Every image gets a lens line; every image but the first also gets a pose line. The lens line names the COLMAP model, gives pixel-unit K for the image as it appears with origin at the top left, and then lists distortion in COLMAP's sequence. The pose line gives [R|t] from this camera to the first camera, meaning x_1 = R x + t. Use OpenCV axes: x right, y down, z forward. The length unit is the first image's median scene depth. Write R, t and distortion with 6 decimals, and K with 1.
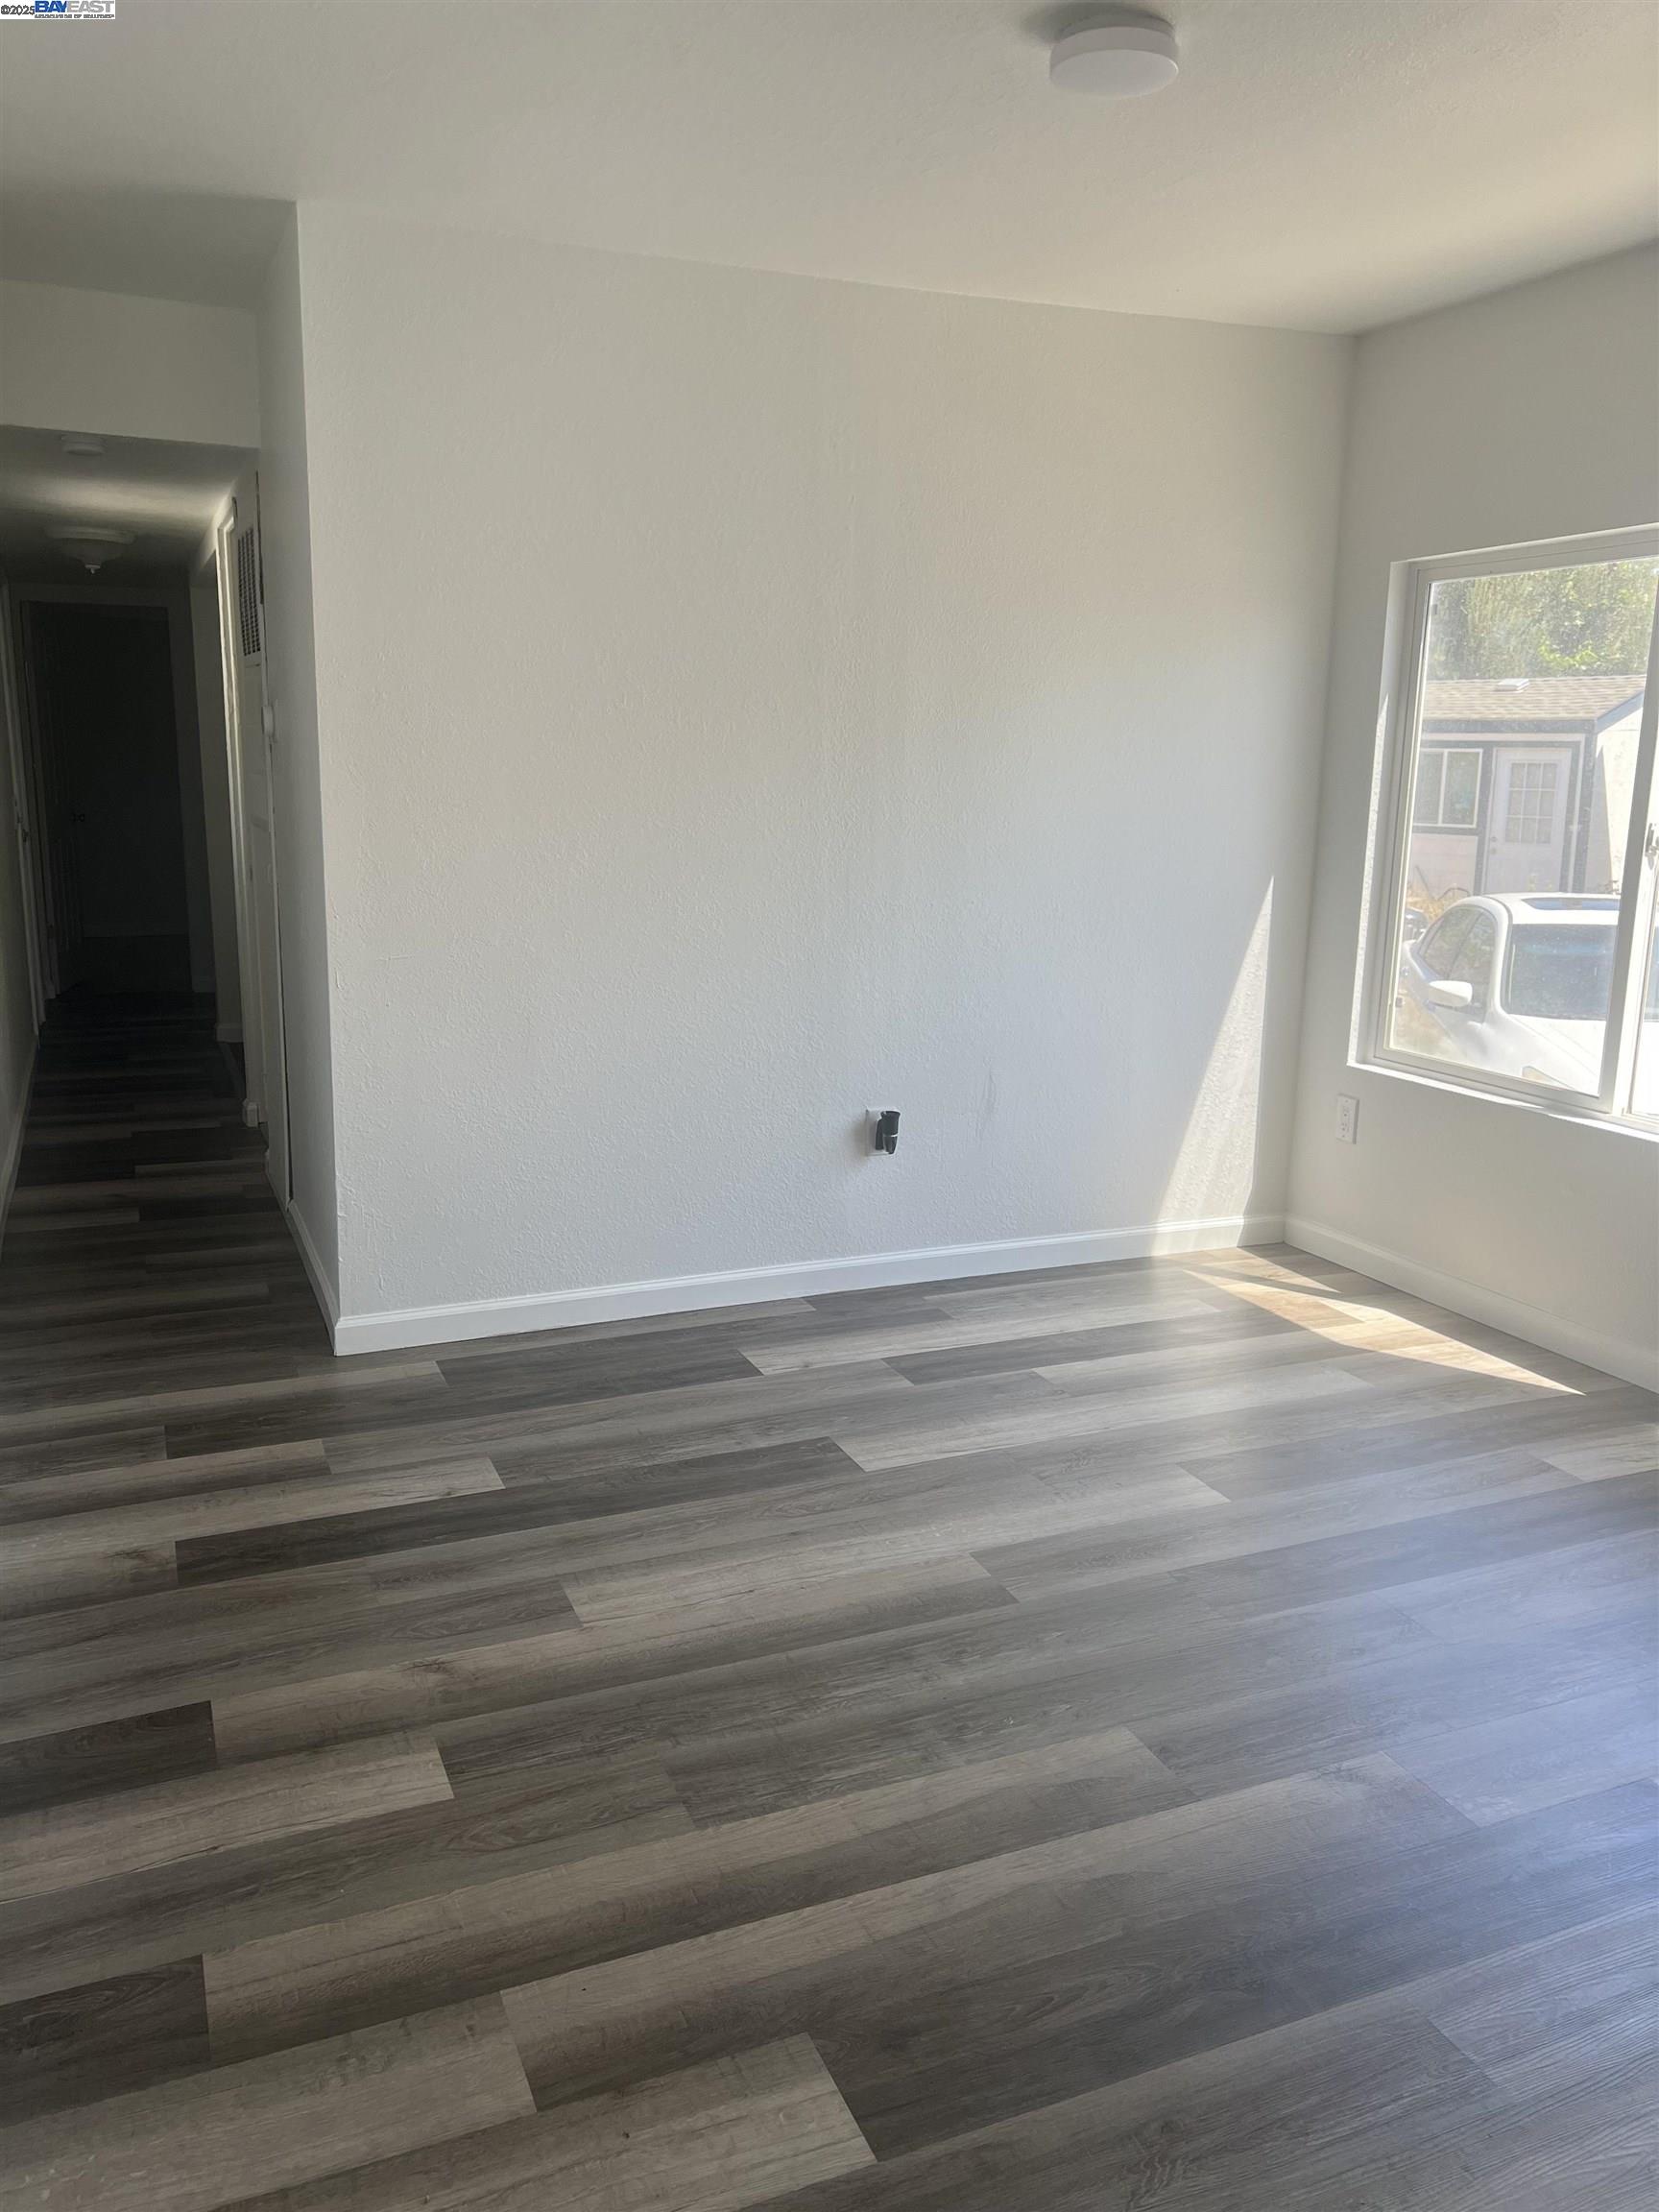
lens RADIAL K [[1671.5, 0, 824.6], [0, 1671.5, 1104.9], [0, 0, 1]] dist [0.046590, -0.054493]
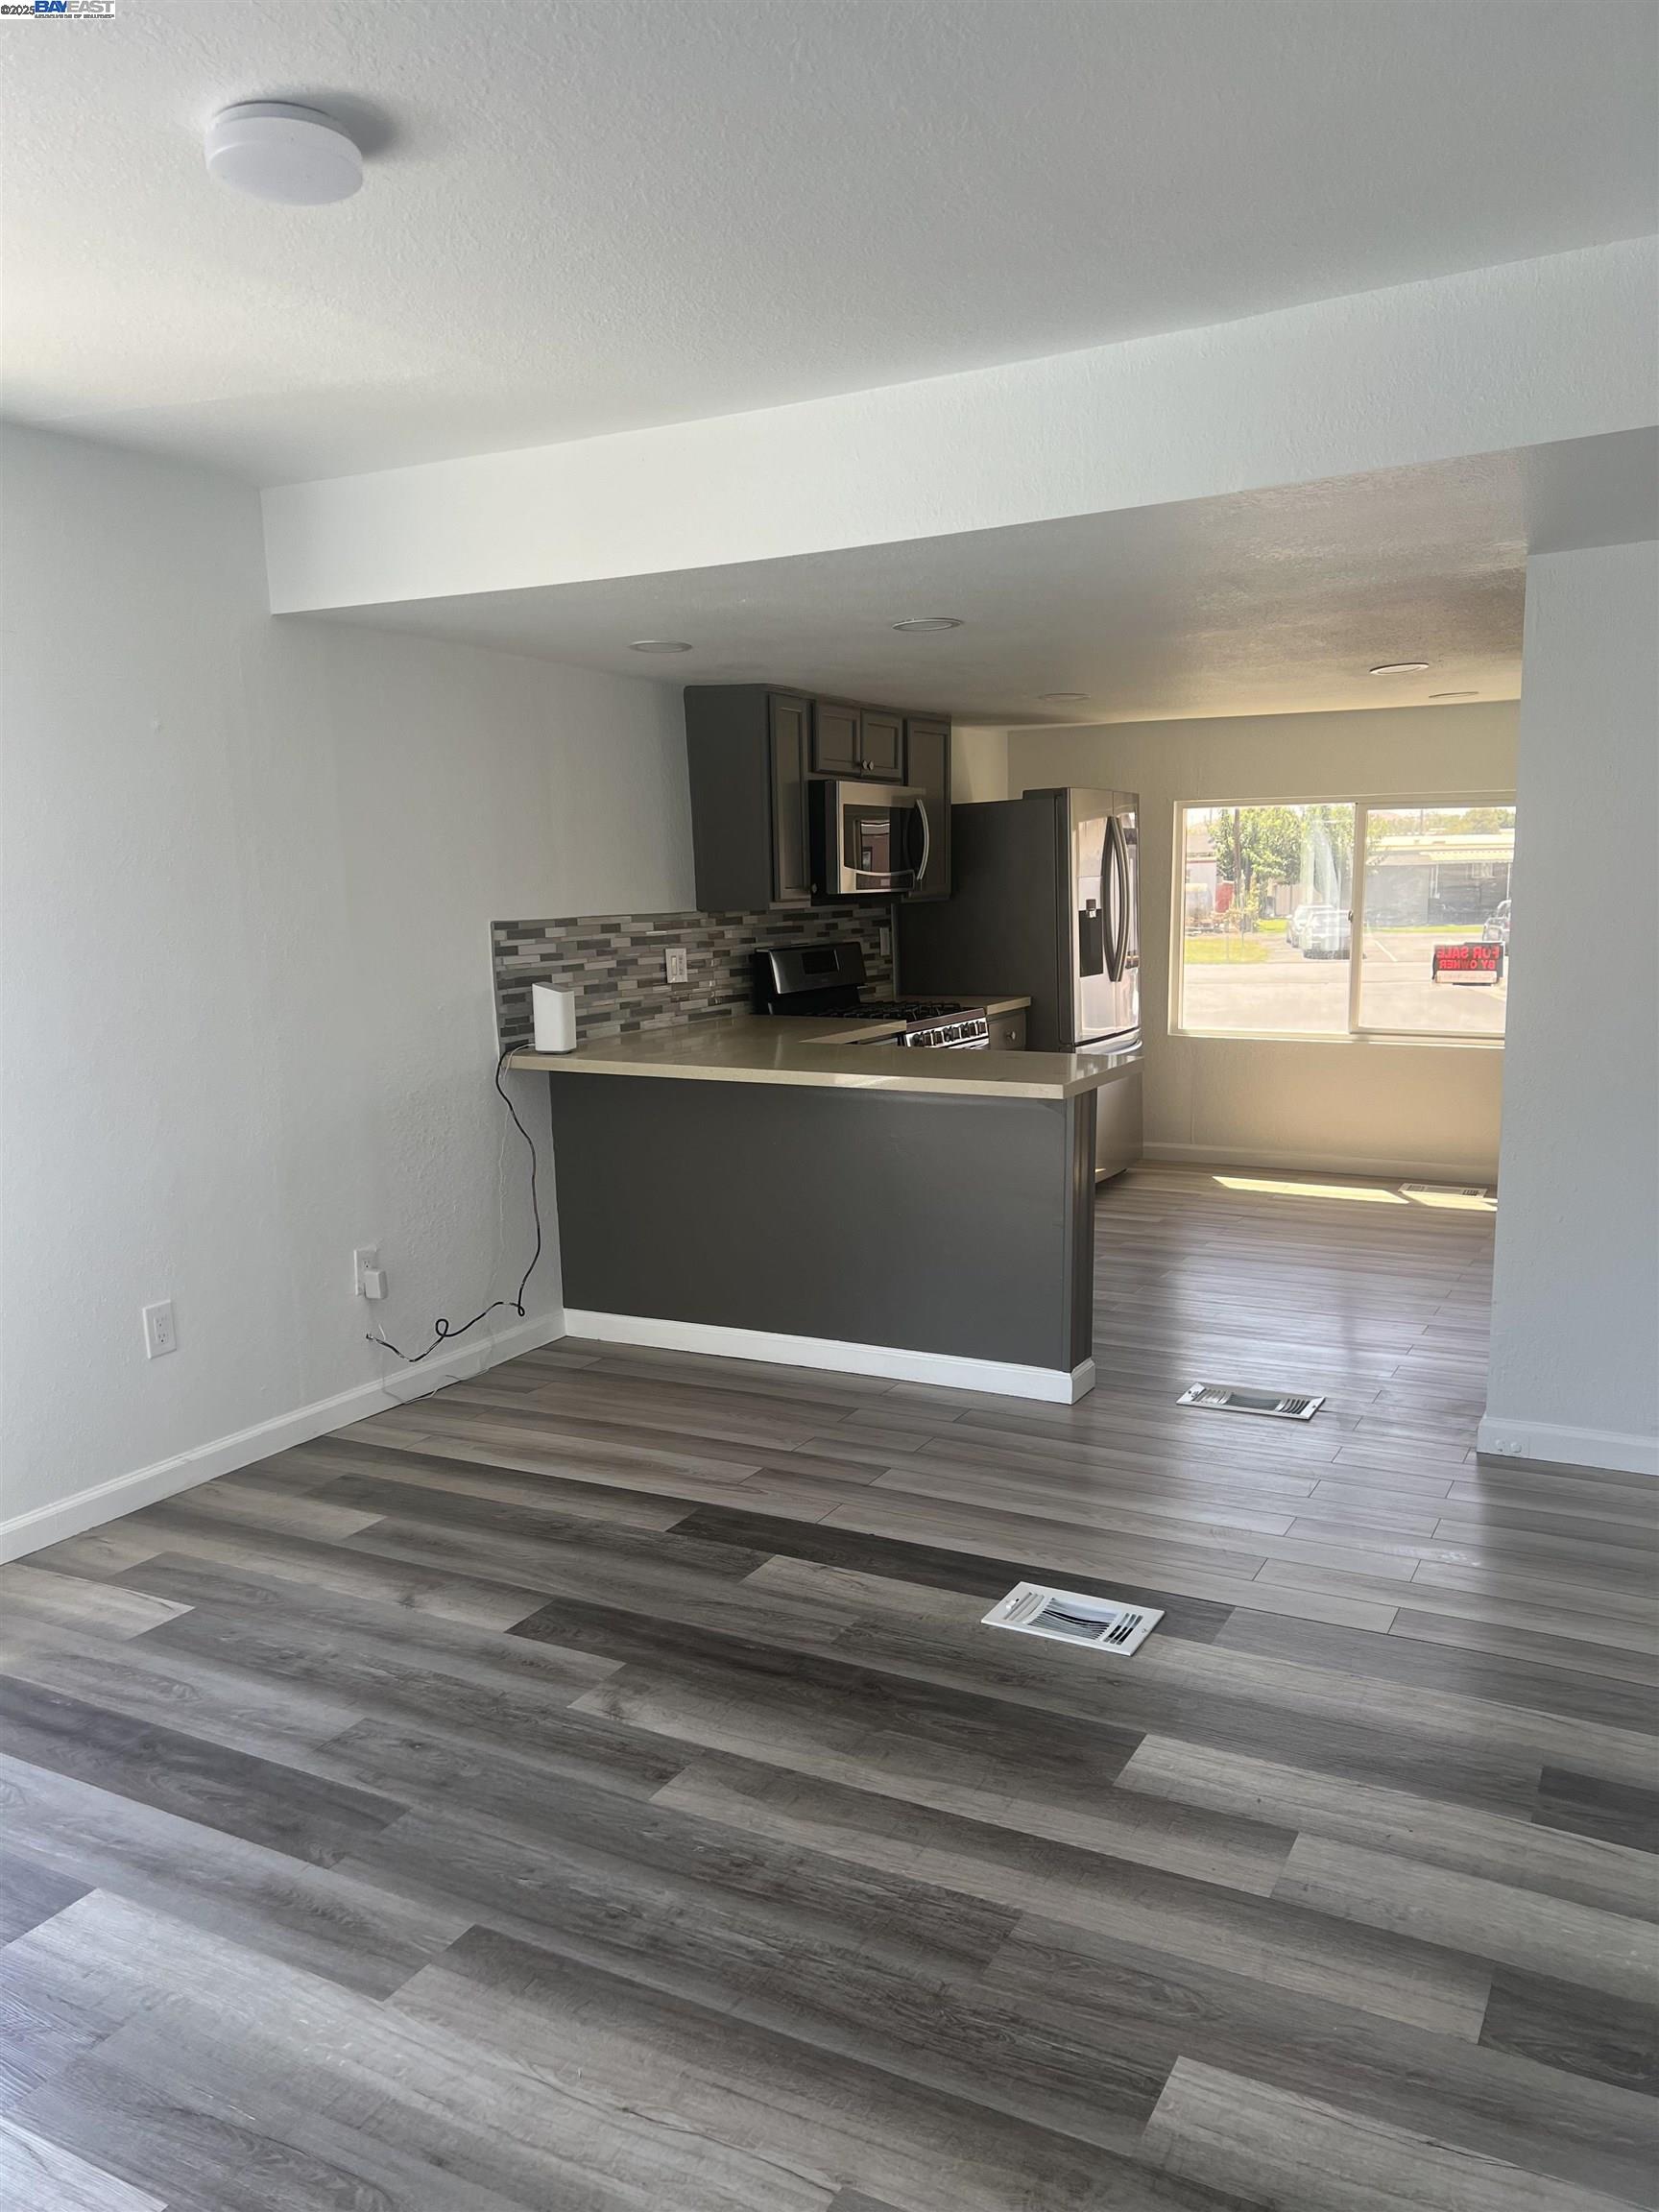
lens RADIAL K [[1671.5, 0, 828.3], [0, 1671.5, 1107.7], [0, 0, 1]] dist [0.046590, -0.054493]
pose [[-0.624923, -0.111749, 0.772647, -0.789441], [0.171656, 0.945813, 0.275631, -0.390565], [-0.761581, 0.304878, -0.571877, 1.576159]]
